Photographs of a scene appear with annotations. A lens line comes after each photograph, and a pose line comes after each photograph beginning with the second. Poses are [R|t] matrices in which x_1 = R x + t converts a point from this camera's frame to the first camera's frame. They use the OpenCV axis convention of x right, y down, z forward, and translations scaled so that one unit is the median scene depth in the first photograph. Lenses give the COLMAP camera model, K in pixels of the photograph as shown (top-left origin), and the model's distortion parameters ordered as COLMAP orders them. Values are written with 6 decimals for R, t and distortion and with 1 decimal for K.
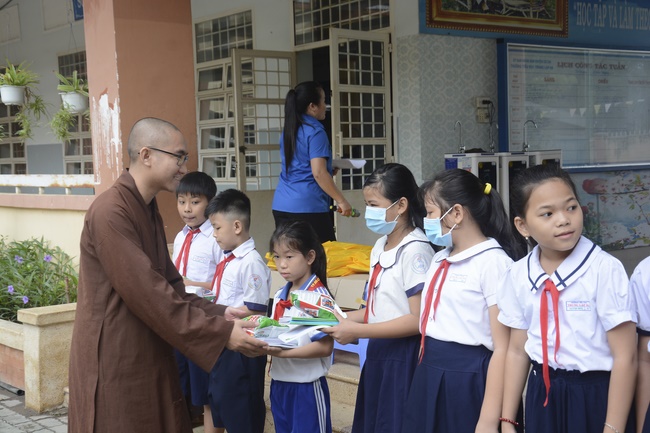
lens RADIAL K [[935.0, 0, 325.0], [0, 935.0, 229.2], [0, 0, 1]] dist [0.199097, 0.000000]
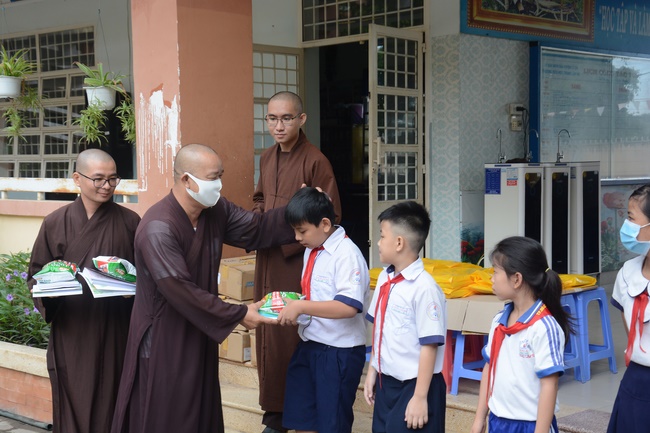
lens RADIAL K [[999.2, 0, 325.5], [0, 999.2, 231.9], [0, 0, 1]] dist [0.225371, 0.000000]
pose [[0.992692, 0.011597, 0.120121, -0.148346], [-0.010728, 0.999911, -0.007875, -0.002929], [-0.120201, 0.006529, 0.992728, 0.031444]]
